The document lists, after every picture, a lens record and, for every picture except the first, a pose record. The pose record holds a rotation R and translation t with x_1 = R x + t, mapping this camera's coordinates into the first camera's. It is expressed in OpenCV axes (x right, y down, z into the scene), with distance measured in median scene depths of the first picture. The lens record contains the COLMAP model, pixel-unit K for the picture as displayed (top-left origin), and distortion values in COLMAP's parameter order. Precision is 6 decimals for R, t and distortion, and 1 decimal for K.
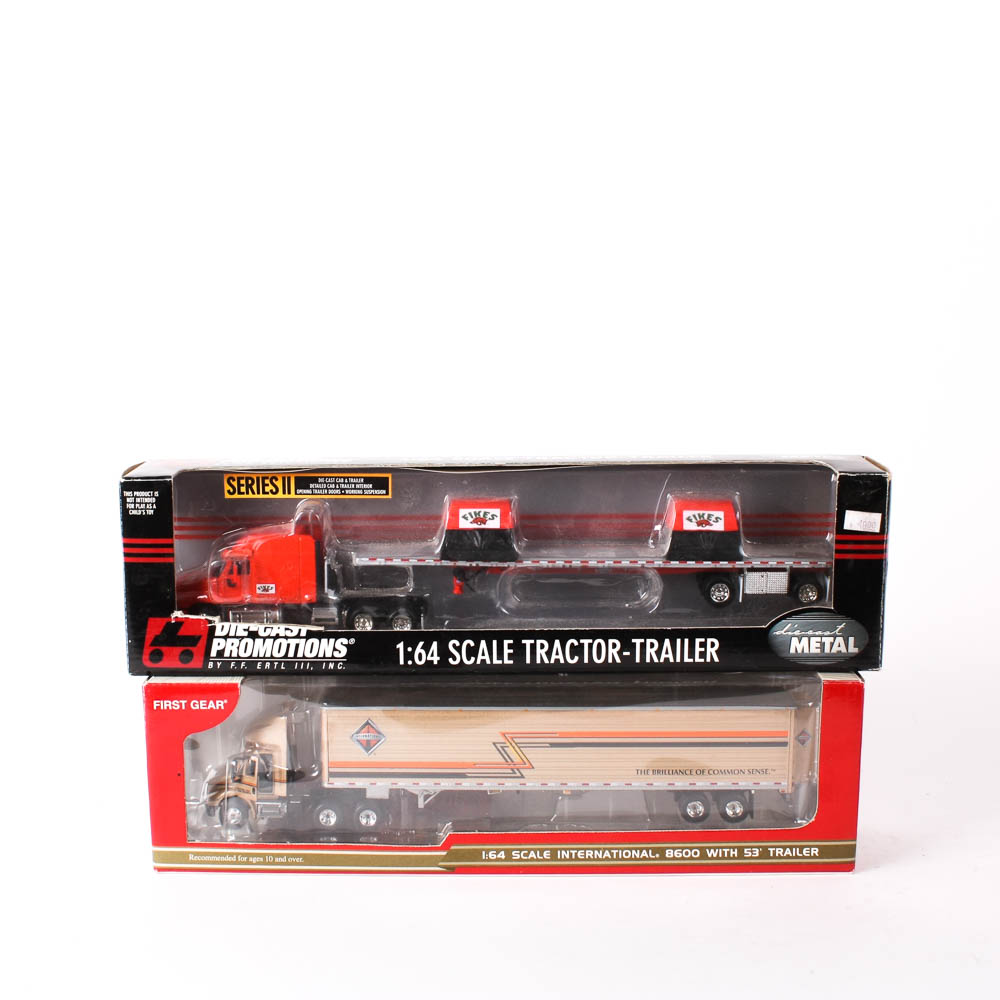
lens RADIAL K [[1473.8, 0, 457.2], [0, 1473.8, 499.5], [0, 0, 1]] dist [-0.125294, 0.045434]
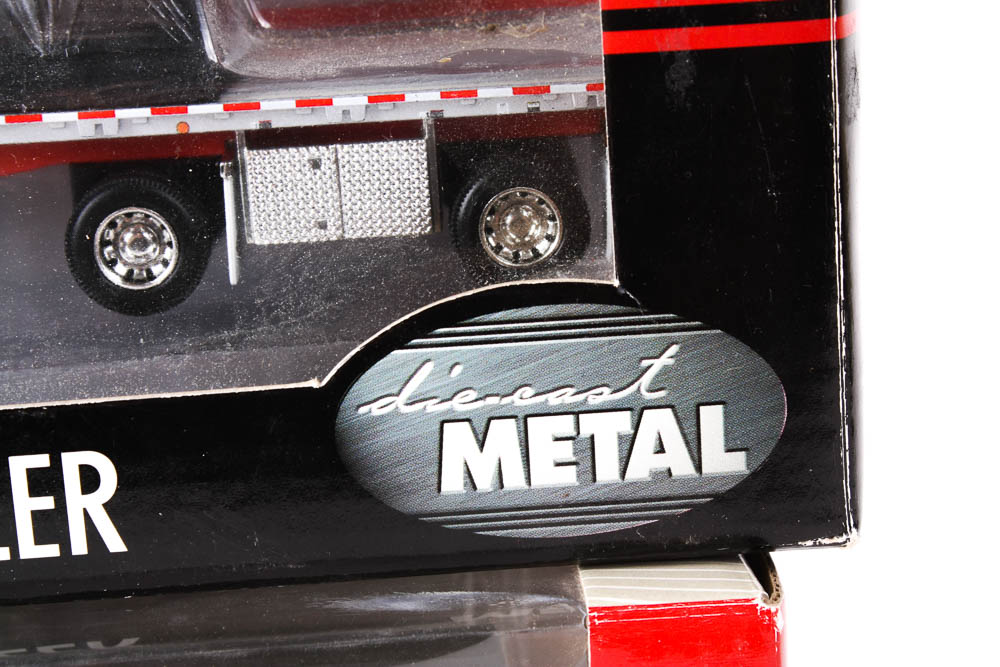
lens RADIAL K [[2271.9, 0, 500.0], [0, 2271.9, 333.5], [0, 0, 1]] dist [0.039311, 0.281337]
pose [[0.996940, -0.064237, 0.044543, 0.220043], [0.061616, 0.996418, 0.057913, 0.059977], [-0.048104, -0.054991, 0.997327, 0.644853]]
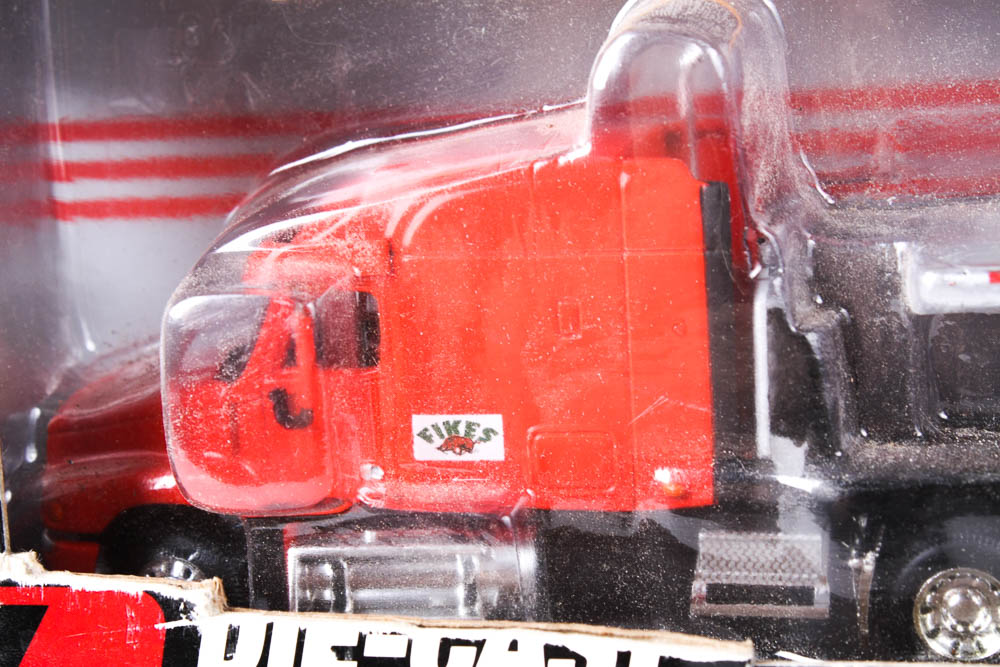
lens RADIAL K [[2271.9, 0, 500.0], [0, 2271.9, 333.5], [0, 0, 1]] dist [0.039311, 0.281337]
pose [[0.976388, -0.011420, -0.215723, -0.059032], [0.019047, 0.999264, 0.033310, 0.037111], [0.215183, -0.036632, 0.975886, 0.710417]]
